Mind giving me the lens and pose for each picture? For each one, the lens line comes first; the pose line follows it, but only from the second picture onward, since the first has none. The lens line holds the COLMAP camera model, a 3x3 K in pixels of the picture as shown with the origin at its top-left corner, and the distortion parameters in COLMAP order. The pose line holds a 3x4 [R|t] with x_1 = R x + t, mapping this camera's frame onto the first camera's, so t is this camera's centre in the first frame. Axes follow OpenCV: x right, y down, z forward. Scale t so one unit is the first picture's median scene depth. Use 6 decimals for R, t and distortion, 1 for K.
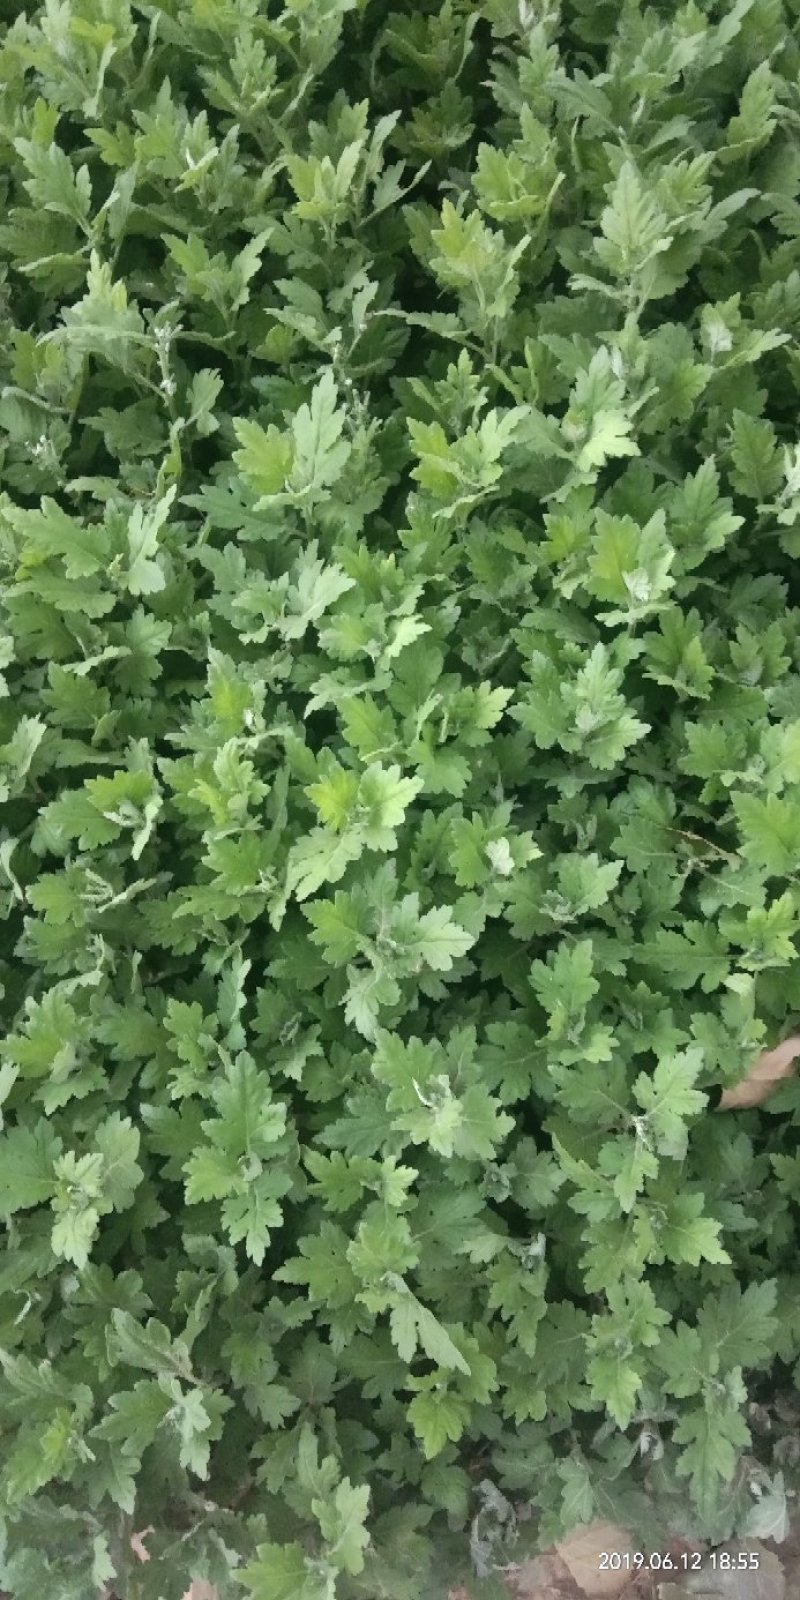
lens RADIAL K [[1256.4, 0, 400.0], [0, 1256.4, 800.0], [0, 0, 1]] dist [0.060358, -0.174438]
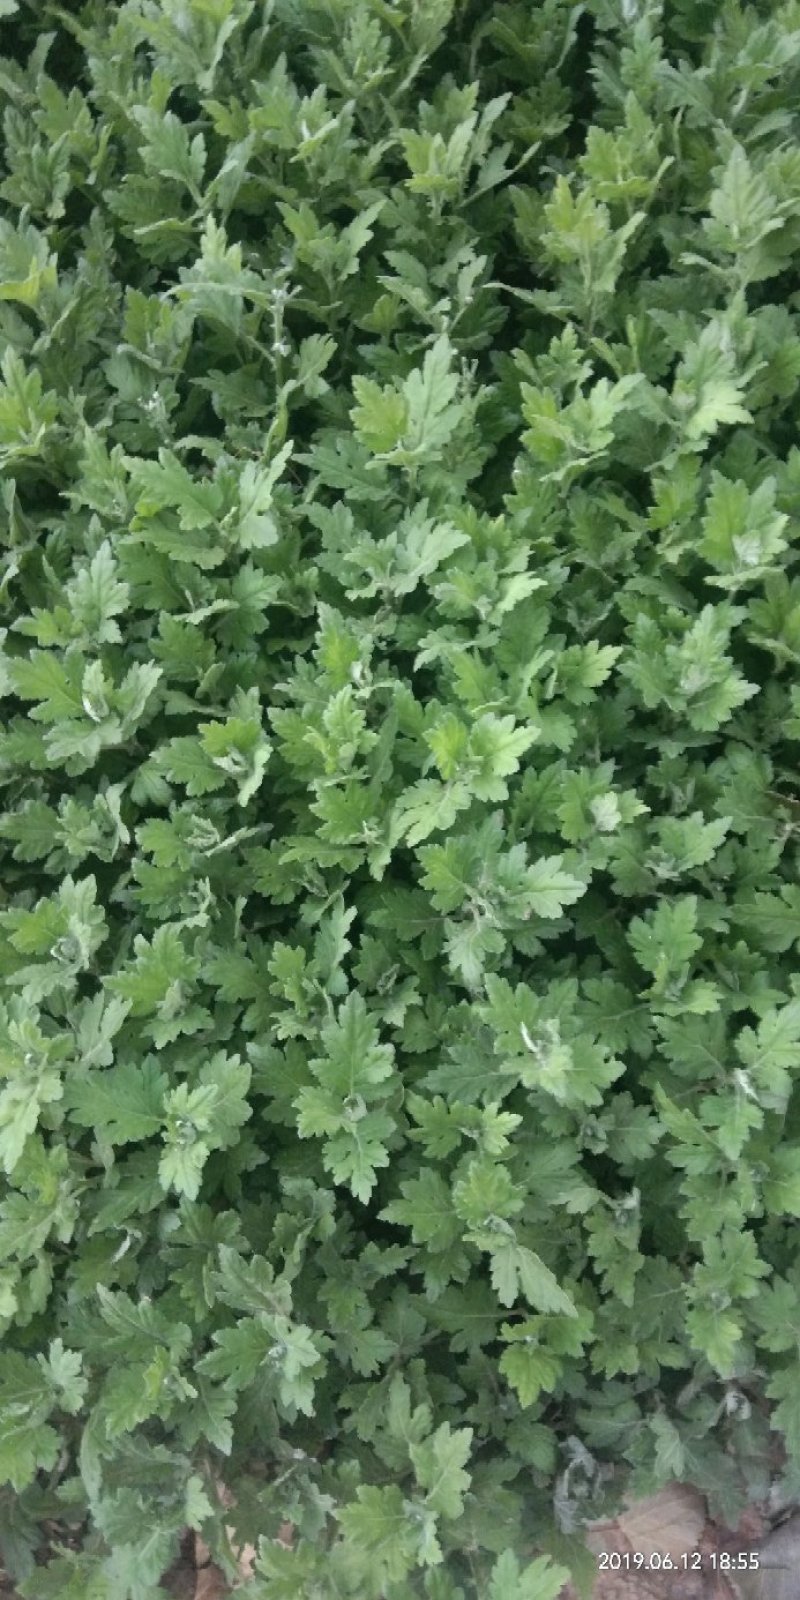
lens RADIAL K [[1256.4, 0, 400.0], [0, 1256.4, 800.0], [0, 0, 1]] dist [0.060358, -0.174438]
pose [[0.999533, 0.029981, 0.005847, -0.088587], [-0.029833, 0.999268, -0.023931, 0.062394], [-0.006560, 0.023745, 0.999697, -0.011304]]
